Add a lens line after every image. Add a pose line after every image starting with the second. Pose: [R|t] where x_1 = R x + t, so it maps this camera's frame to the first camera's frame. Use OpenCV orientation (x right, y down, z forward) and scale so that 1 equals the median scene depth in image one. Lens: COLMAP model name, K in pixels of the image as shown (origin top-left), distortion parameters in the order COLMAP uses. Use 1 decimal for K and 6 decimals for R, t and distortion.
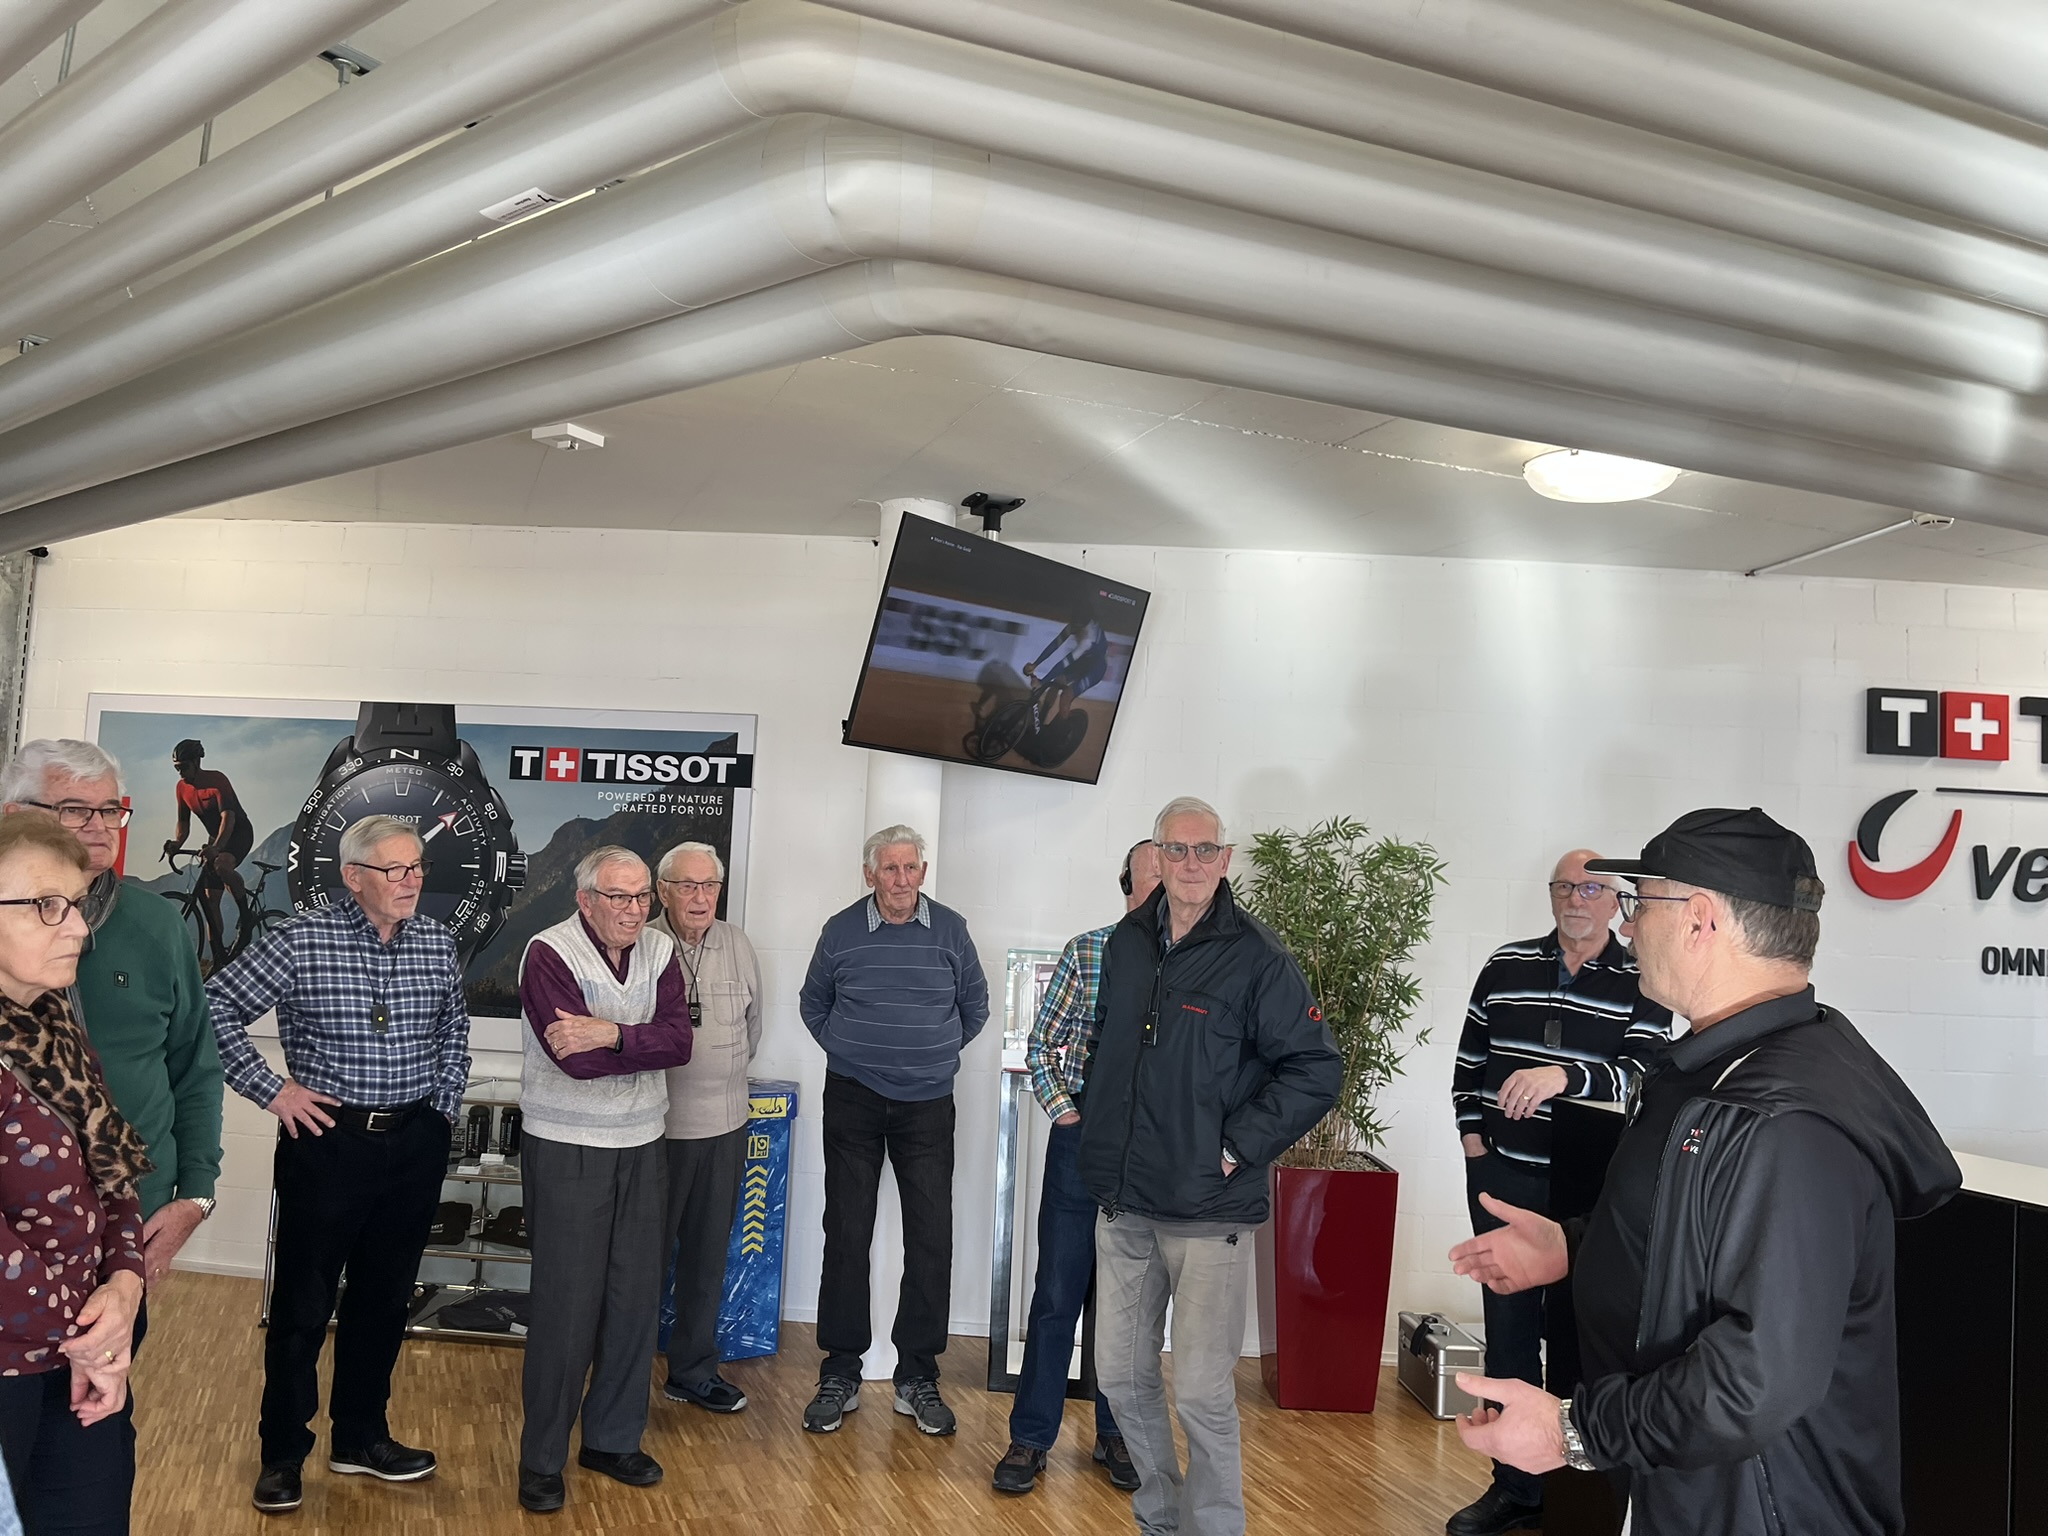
lens RADIAL K [[1518.8, 0, 1022.9], [0, 1518.8, 712.9], [0, 0, 1]] dist [-0.003519, -0.000253]
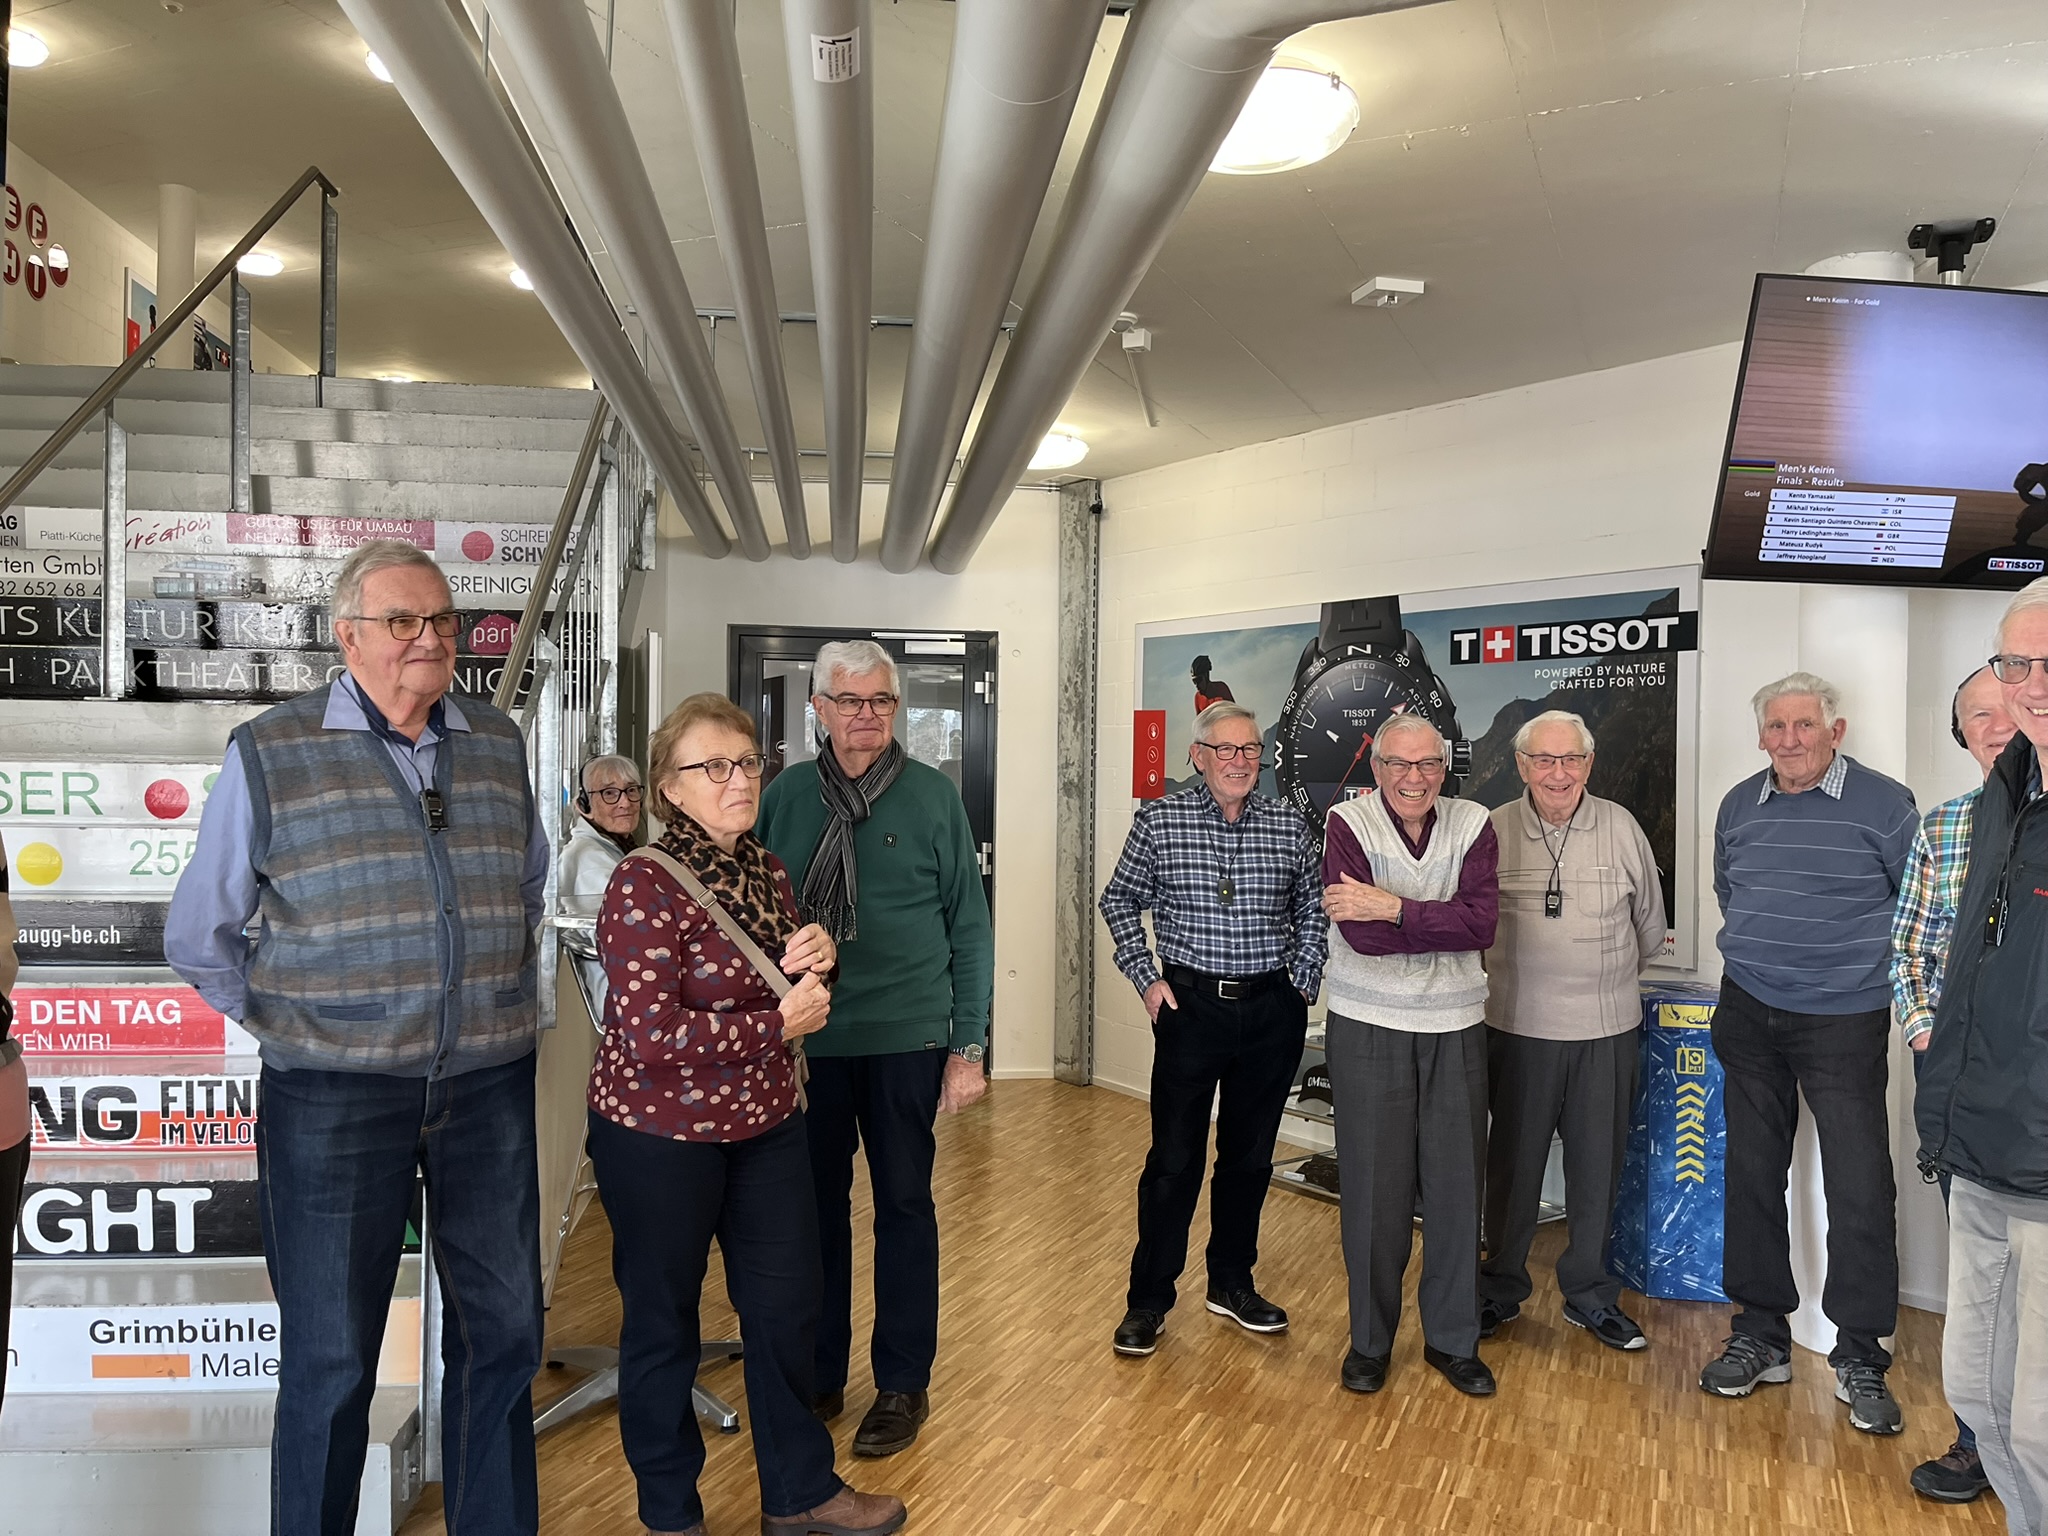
lens RADIAL K [[1534.7, 0, 1023.7], [0, 1534.7, 734.2], [0, 0, 1]] dist [0.104000, -0.147949]
pose [[0.704051, -0.053212, -0.708153, 0.214115], [0.100647, 0.994600, 0.025327, 0.045275], [0.702981, -0.089105, 0.705604, 0.139655]]
